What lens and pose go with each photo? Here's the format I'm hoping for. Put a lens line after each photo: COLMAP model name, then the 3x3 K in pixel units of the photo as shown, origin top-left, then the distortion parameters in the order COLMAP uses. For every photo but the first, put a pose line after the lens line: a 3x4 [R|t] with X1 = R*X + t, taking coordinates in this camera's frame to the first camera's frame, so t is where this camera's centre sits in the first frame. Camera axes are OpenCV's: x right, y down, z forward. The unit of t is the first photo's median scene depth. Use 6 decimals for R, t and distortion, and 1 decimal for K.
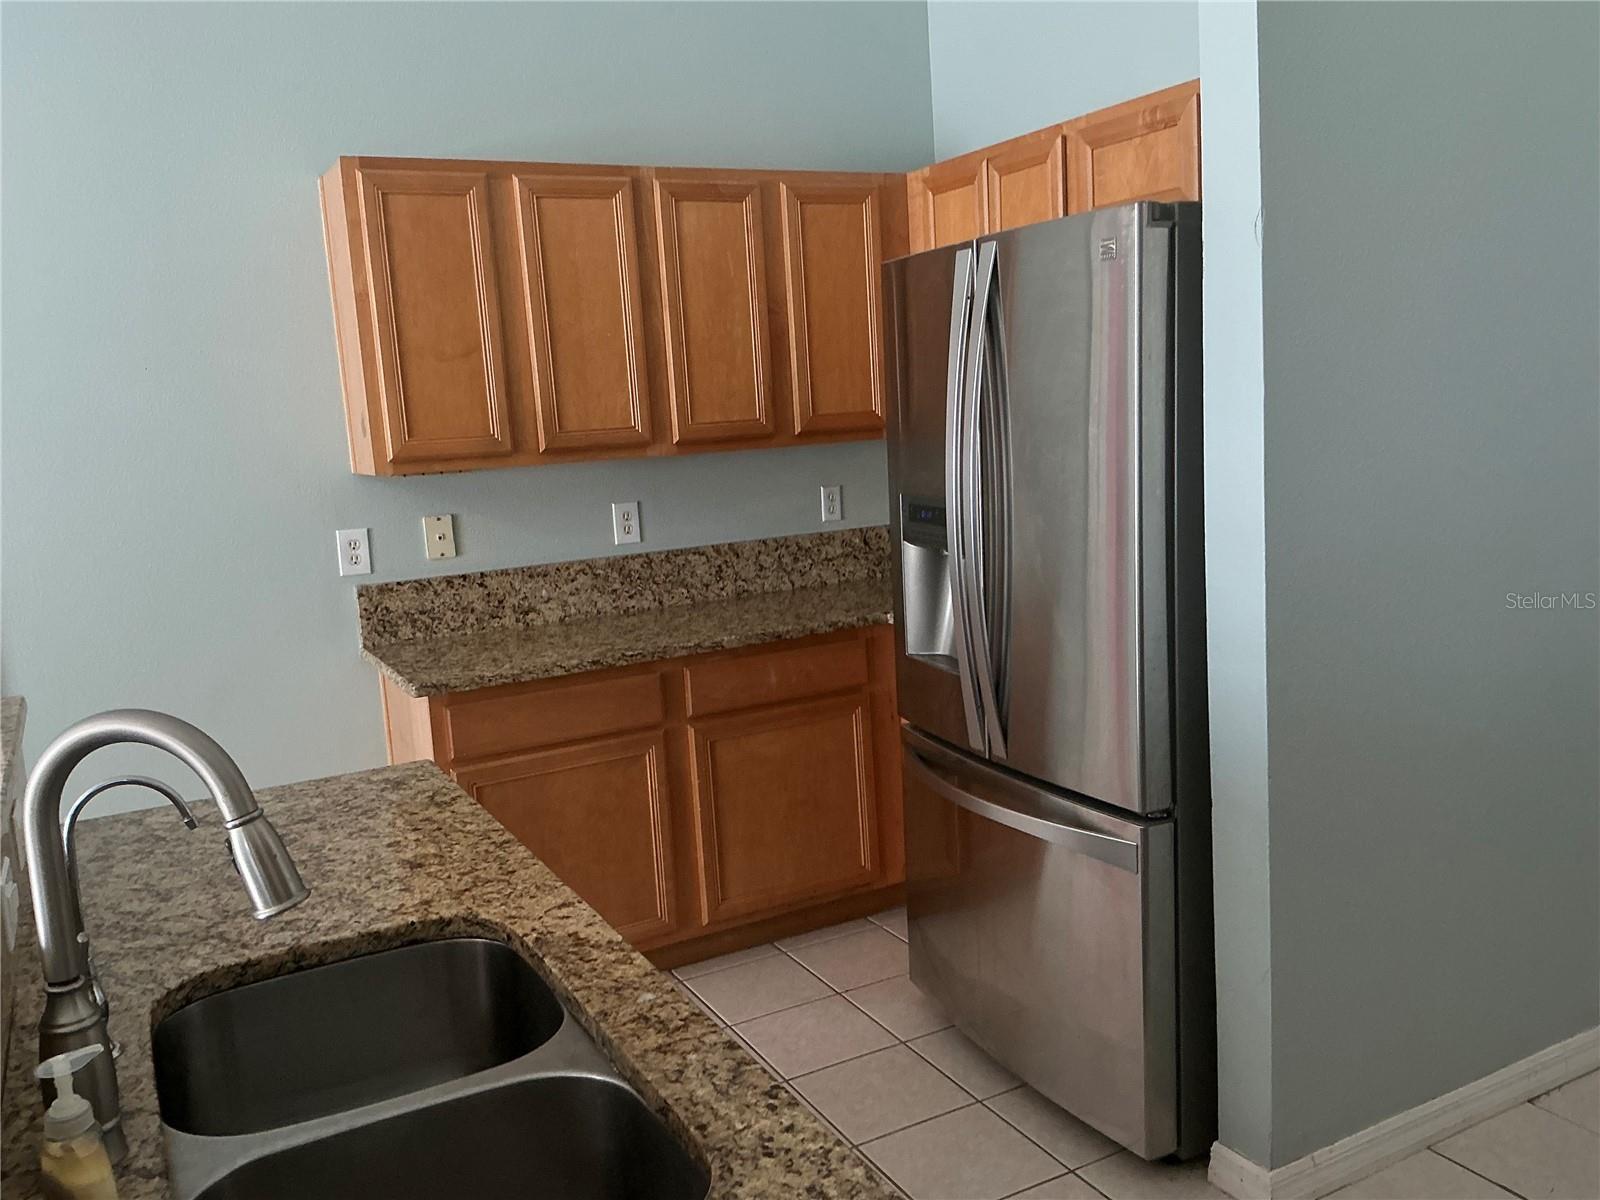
lens RADIAL K [[1324.5, 0, 800.0], [0, 1324.5, 600.0], [0, 0, 1]] dist [0.137791, -0.282597]
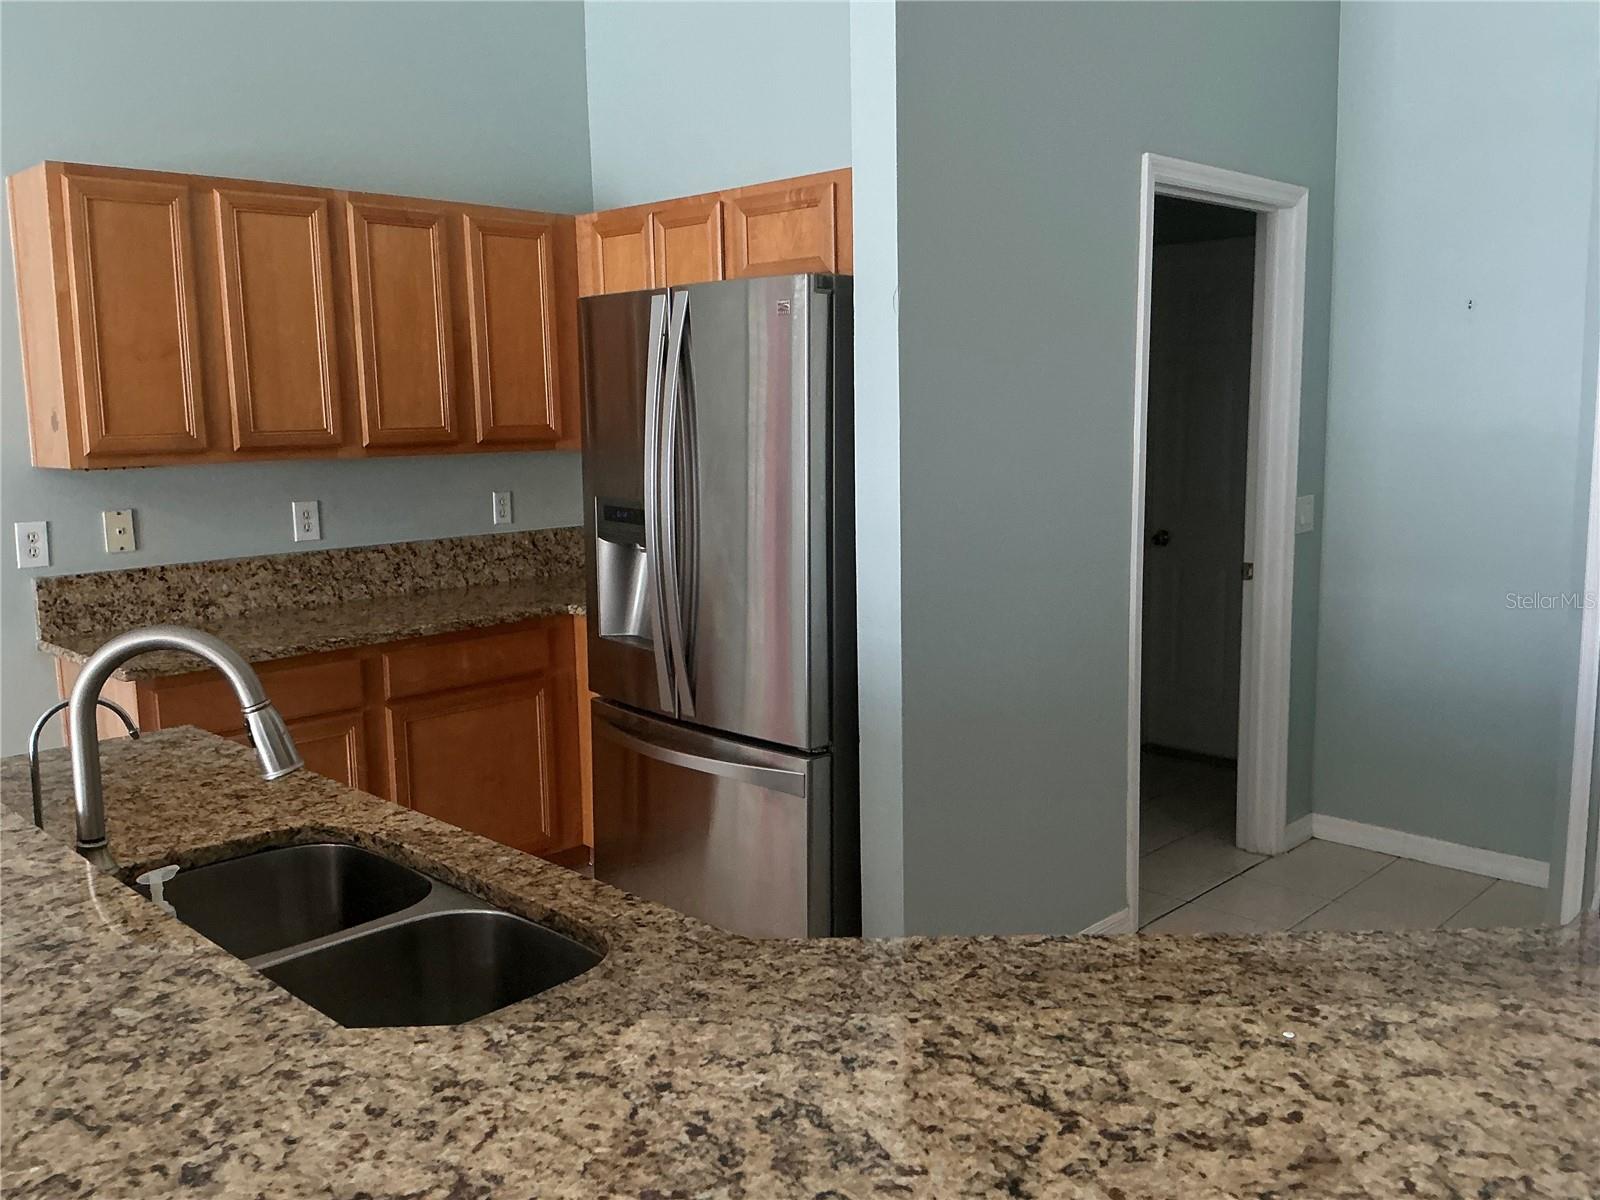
lens RADIAL K [[1324.5, 0, 800.0], [0, 1324.5, 600.0], [0, 0, 1]] dist [0.137791, -0.282597]
pose [[0.952285, -0.001069, 0.305208, -0.093209], [0.005739, 0.999880, -0.014405, 0.023926], [-0.305156, 0.015469, 0.952177, -0.137759]]
